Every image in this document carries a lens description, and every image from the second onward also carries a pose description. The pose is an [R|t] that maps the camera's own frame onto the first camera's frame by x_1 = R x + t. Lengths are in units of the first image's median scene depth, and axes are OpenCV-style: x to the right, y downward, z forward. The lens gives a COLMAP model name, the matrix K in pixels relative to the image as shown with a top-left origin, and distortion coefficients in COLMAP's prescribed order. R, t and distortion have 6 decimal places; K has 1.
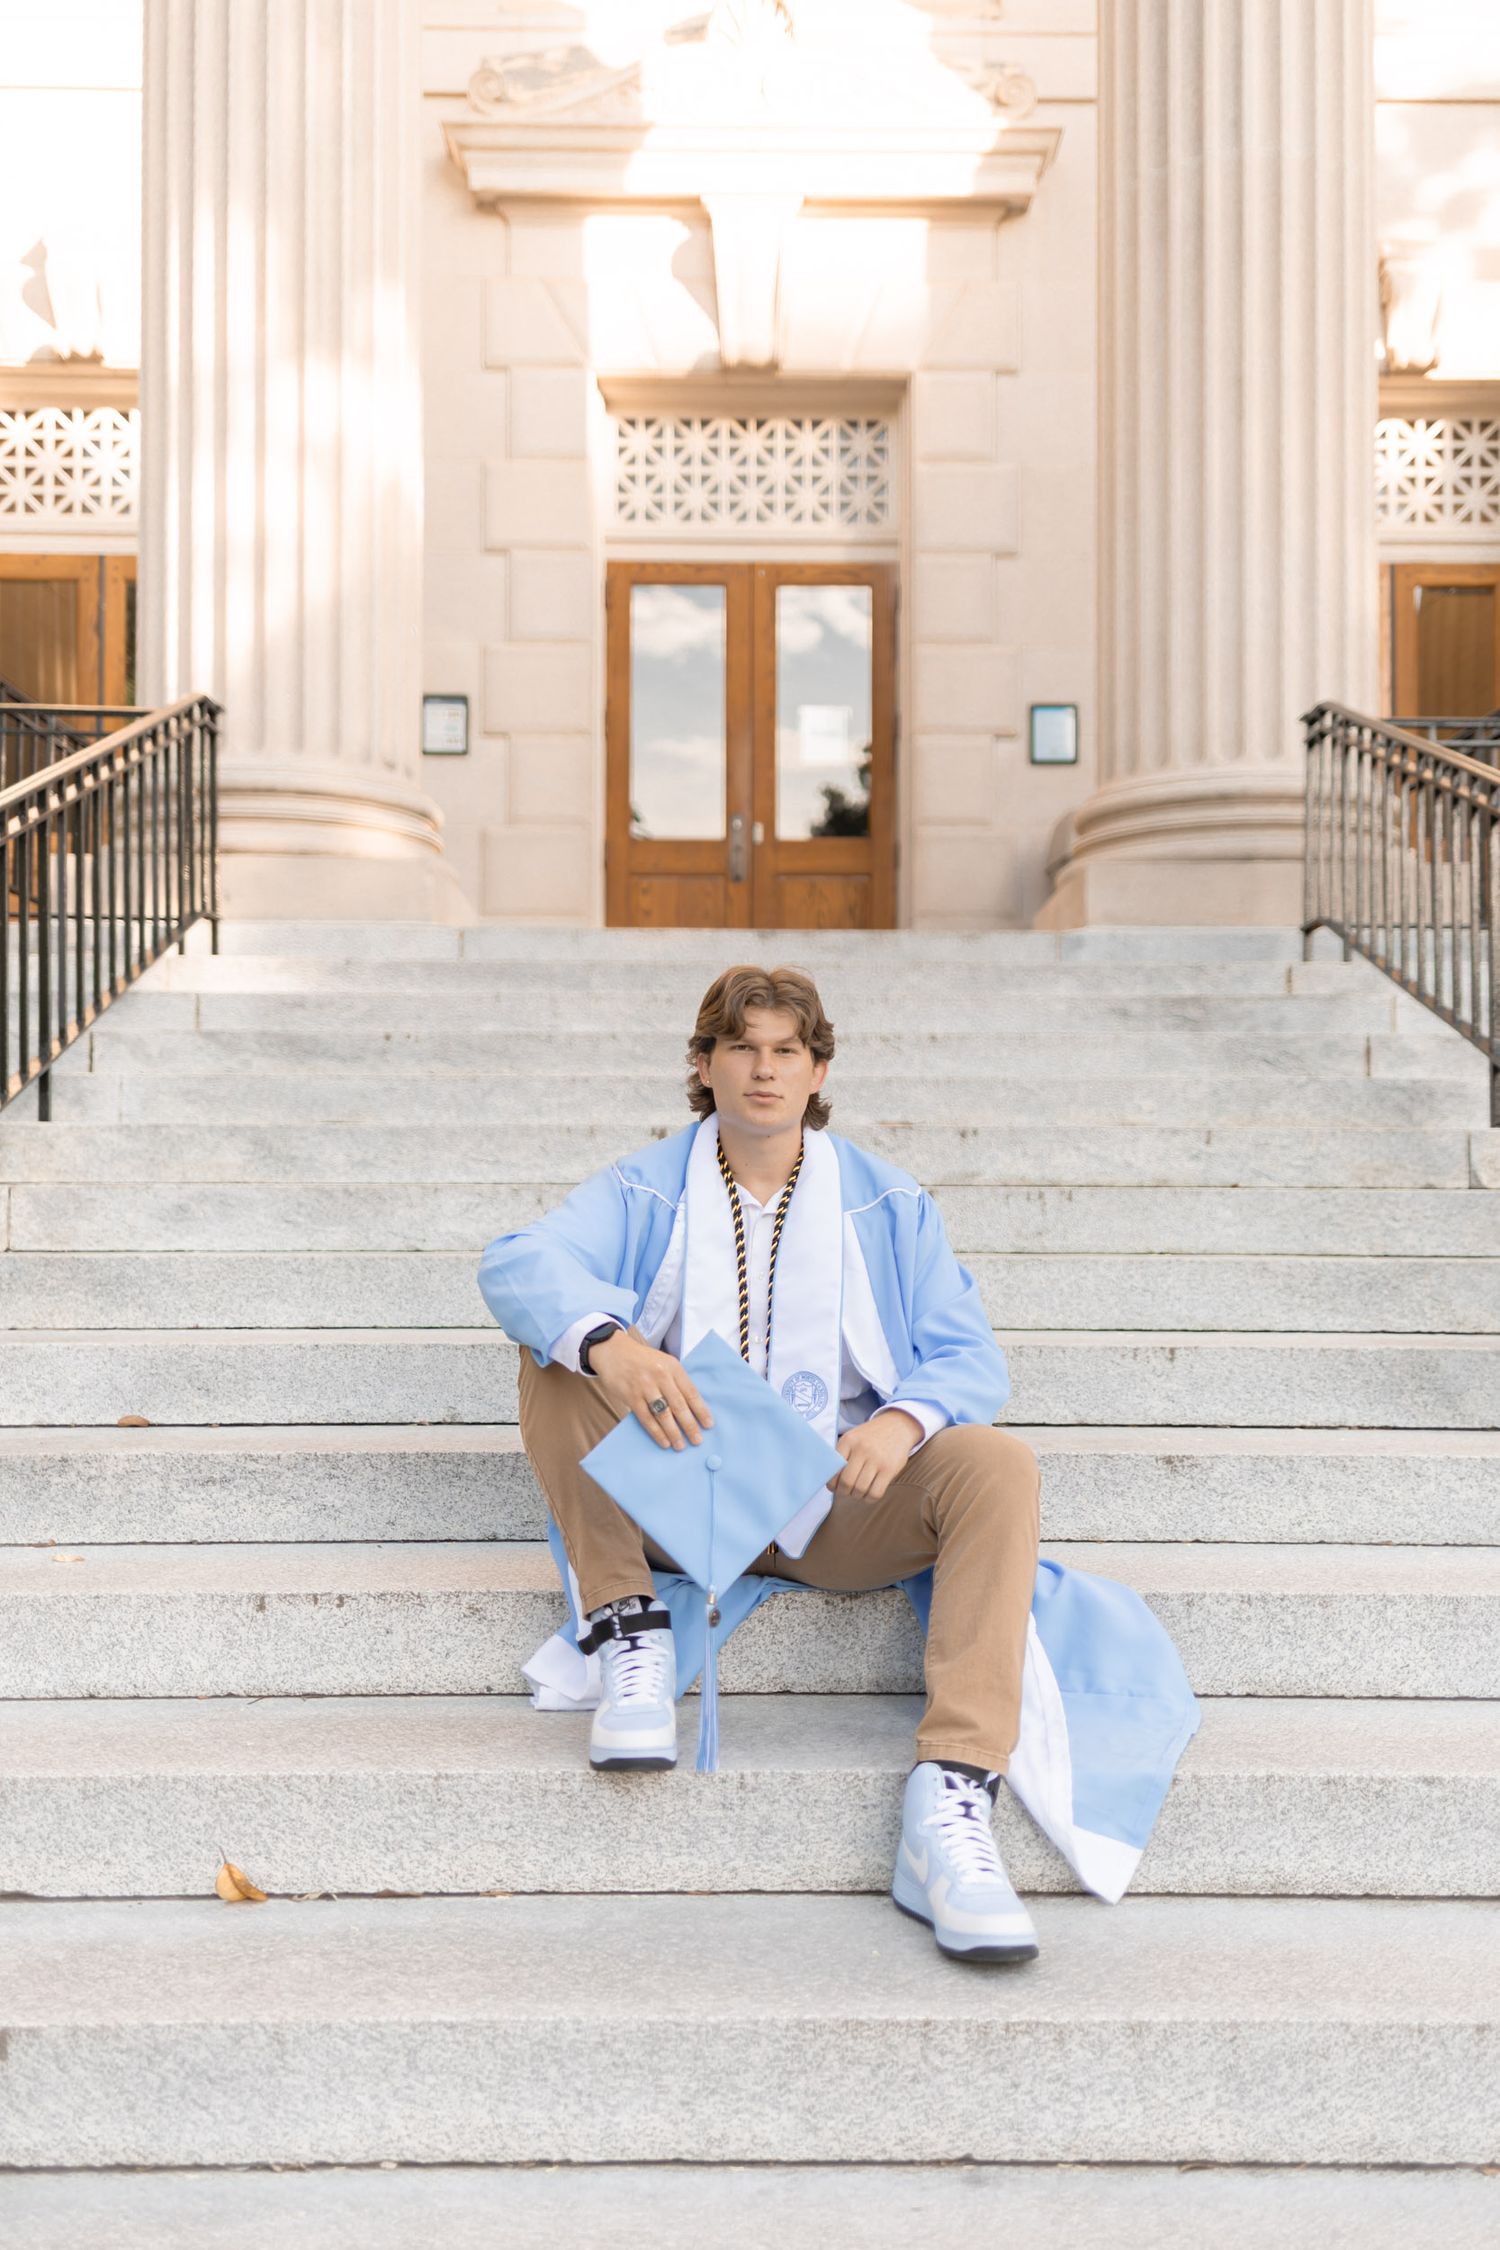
lens RADIAL K [[2092.8, 0, 750.0], [0, 2092.8, 1125.0], [0, 0, 1]] dist [0.099555, -0.114725]
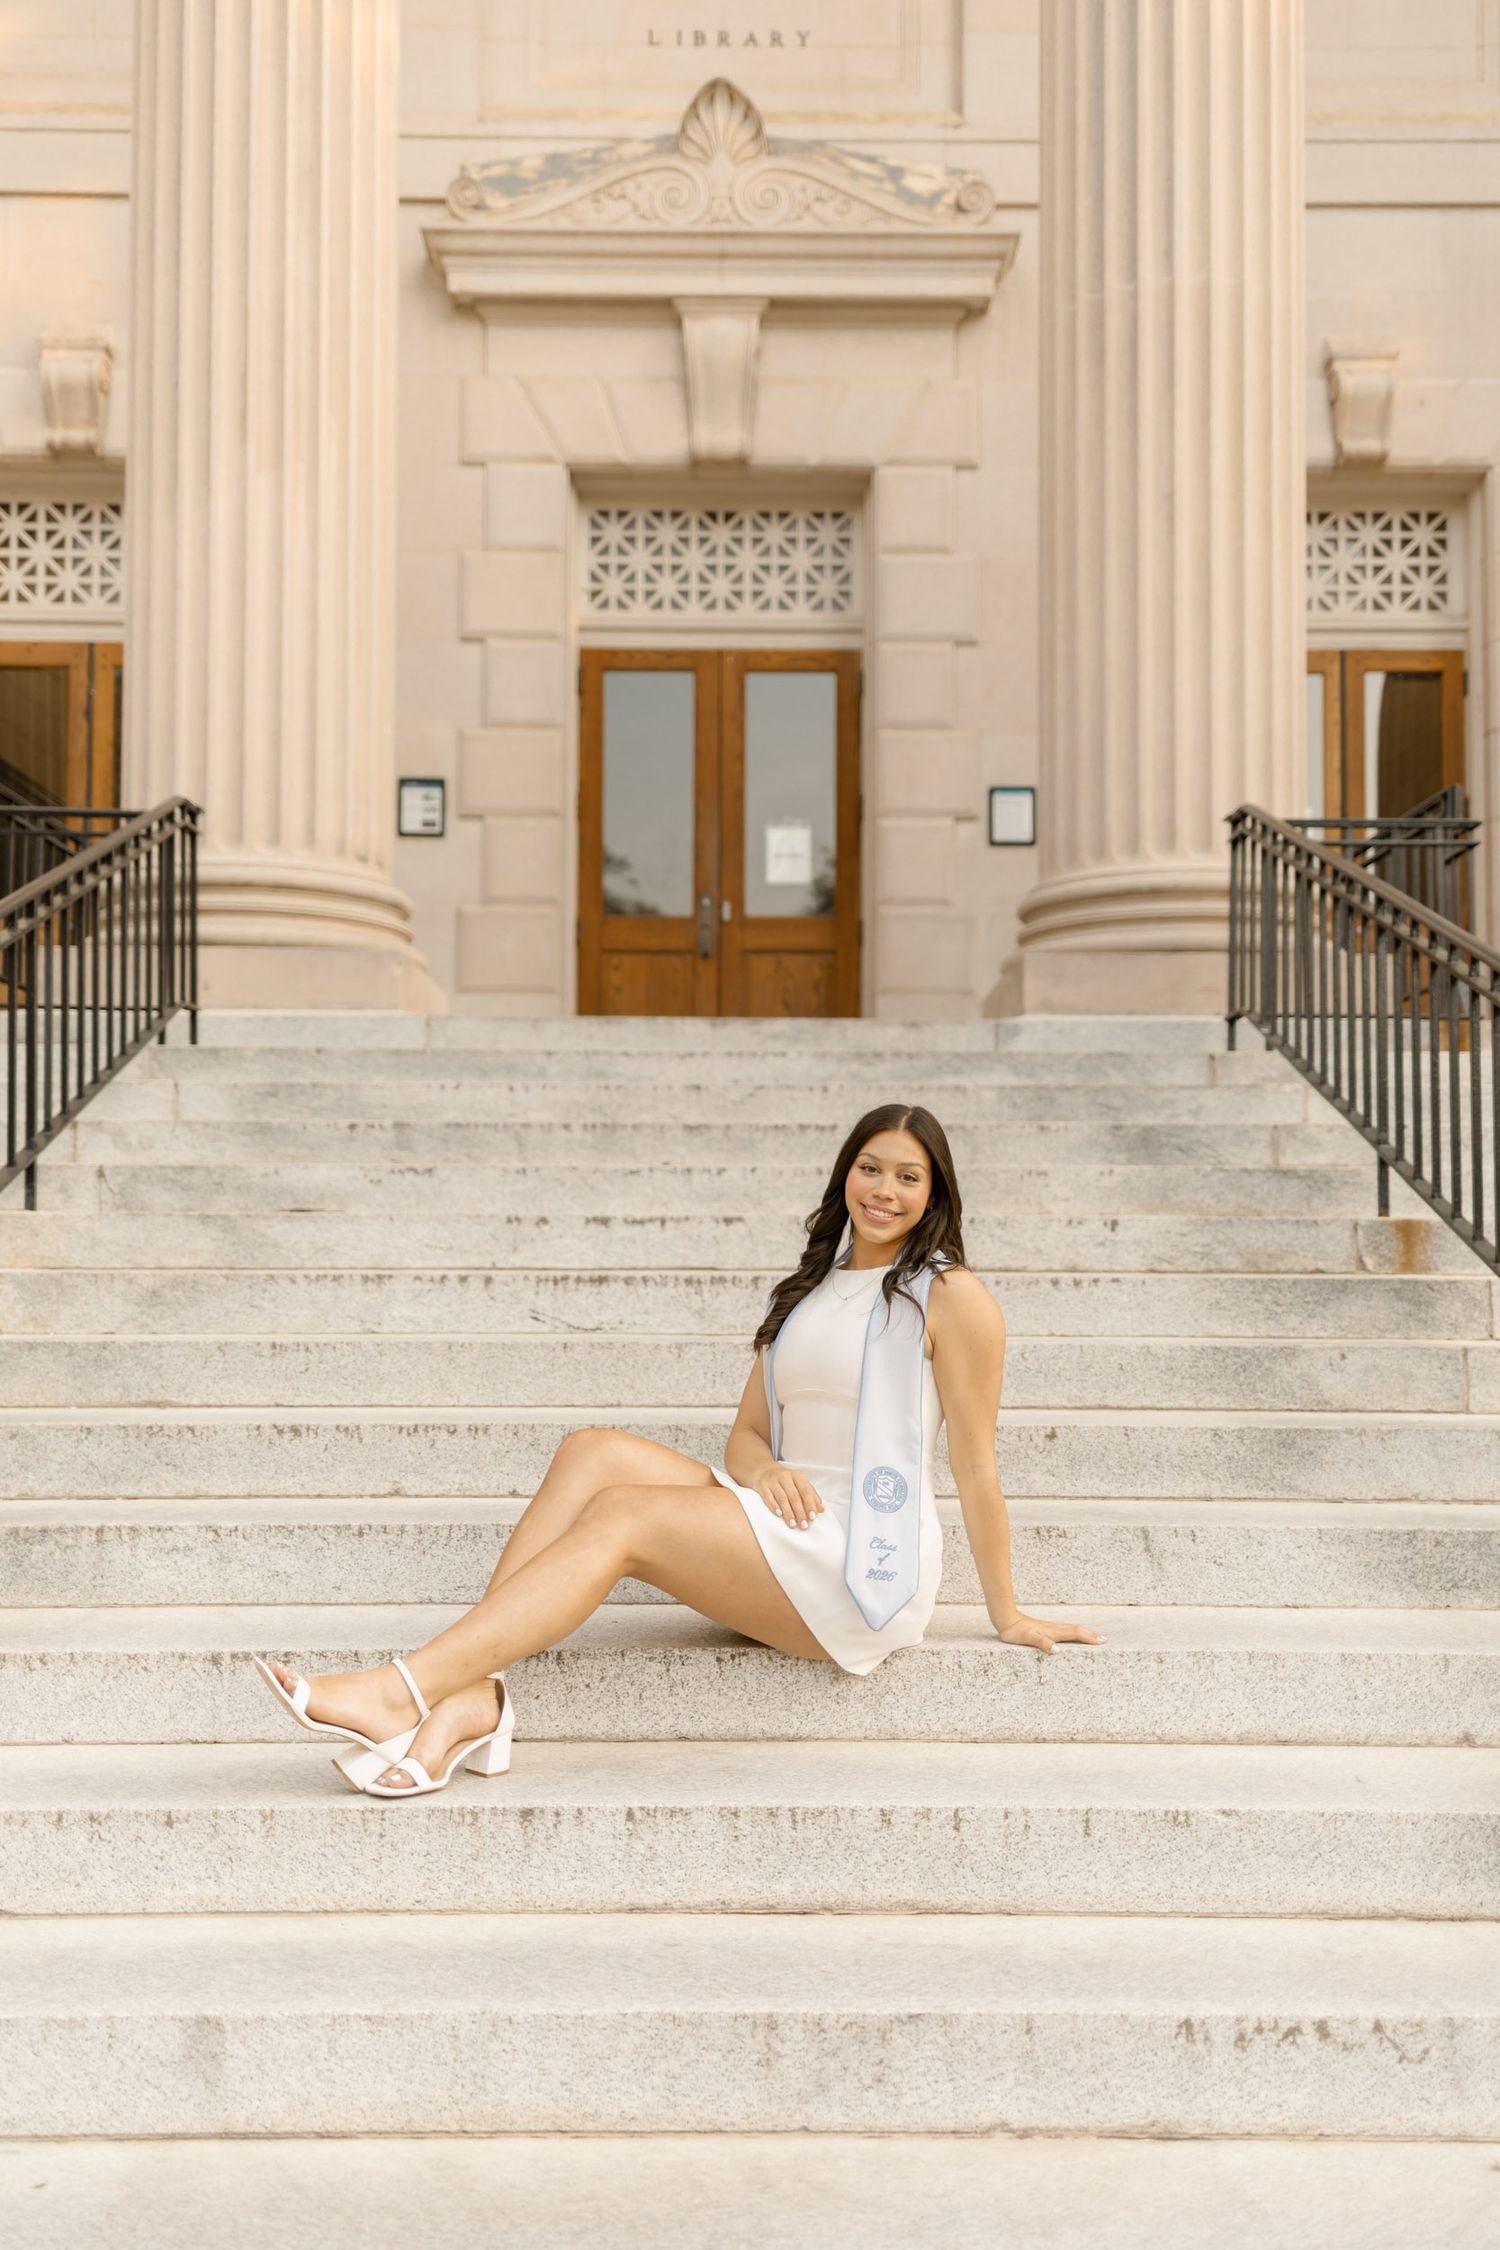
lens RADIAL K [[2158.8, 0, 753.7], [0, 2158.8, 1135.2], [0, 0, 1]] dist [0.088068, -0.109219]
pose [[0.999994, -0.000075, -0.003327, 0.037849], [0.000021, 0.999871, -0.016085, -0.022195], [0.003328, 0.016085, 0.999865, -0.106062]]
